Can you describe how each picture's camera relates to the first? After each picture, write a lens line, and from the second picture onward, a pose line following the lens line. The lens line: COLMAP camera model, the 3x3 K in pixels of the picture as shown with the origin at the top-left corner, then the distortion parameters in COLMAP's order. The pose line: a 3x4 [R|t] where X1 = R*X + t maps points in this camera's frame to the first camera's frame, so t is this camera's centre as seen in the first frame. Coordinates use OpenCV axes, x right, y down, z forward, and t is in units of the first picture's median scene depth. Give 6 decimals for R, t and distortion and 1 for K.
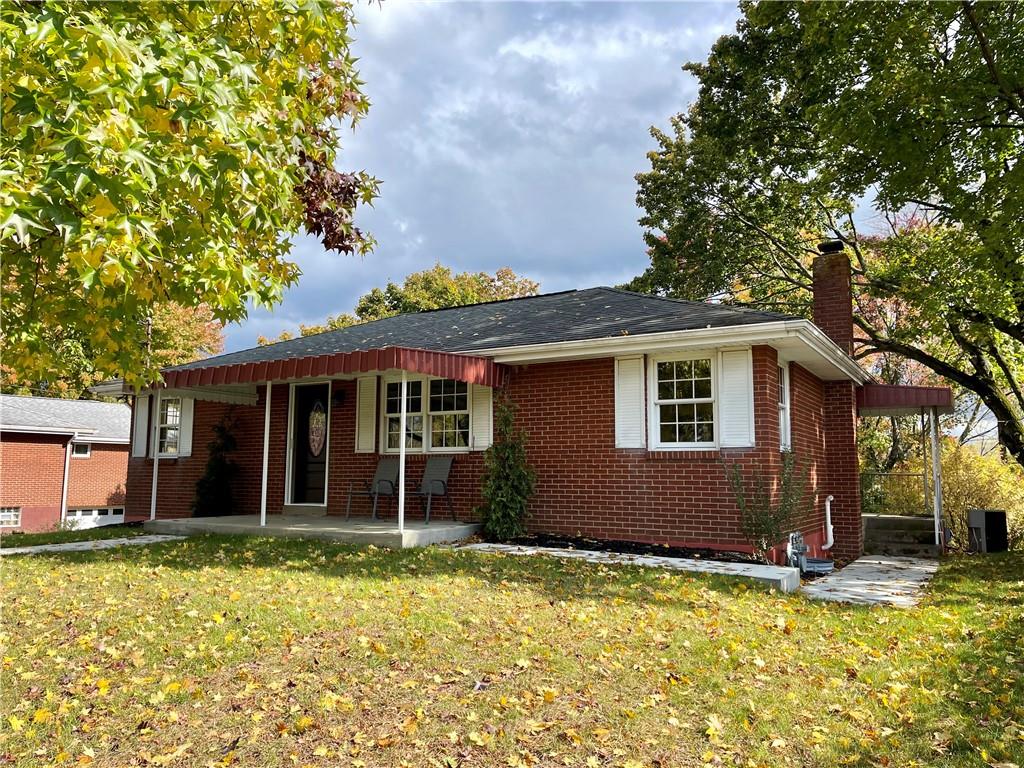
lens RADIAL K [[766.1, 0, 512.0], [0, 766.1, 384.0], [0, 0, 1]] dist [0.047282, -0.000050]
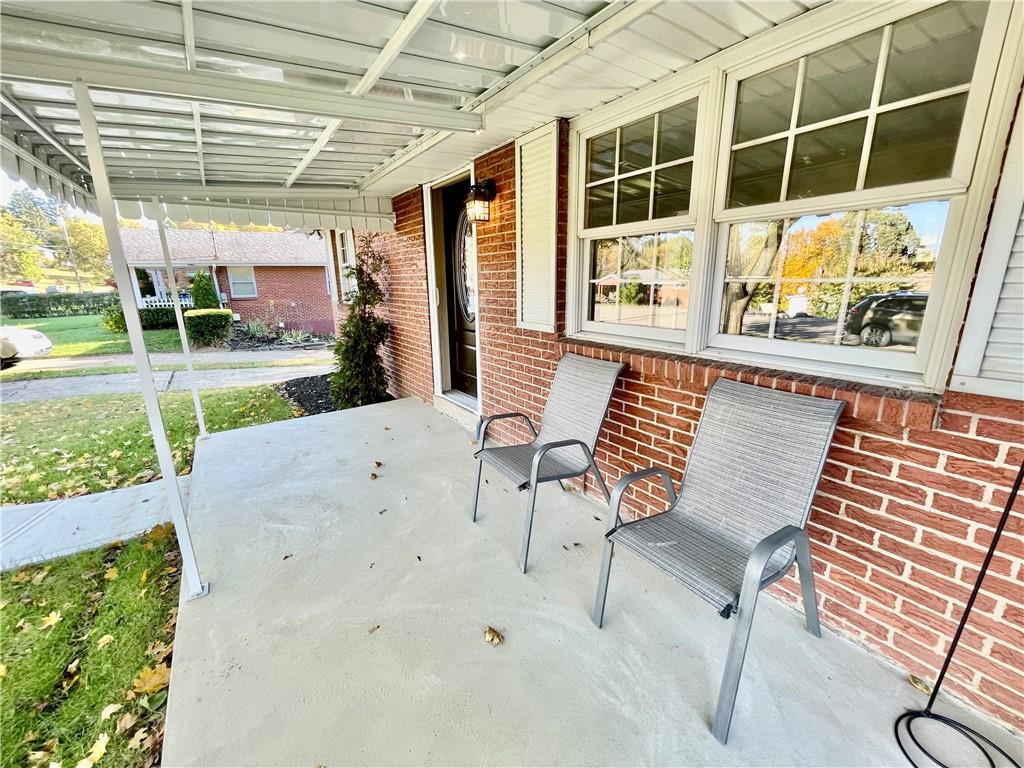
lens RADIAL K [[416.0, 0, 512.0], [0, 416.0, 384.0], [0, 0, 1]] dist [-0.001445, -0.000151]
pose [[0.914339, 0.086453, -0.395614, -0.127418], [0.062984, 0.934696, 0.349824, 0.041221], [0.400022, -0.344774, 0.849184, 0.925891]]
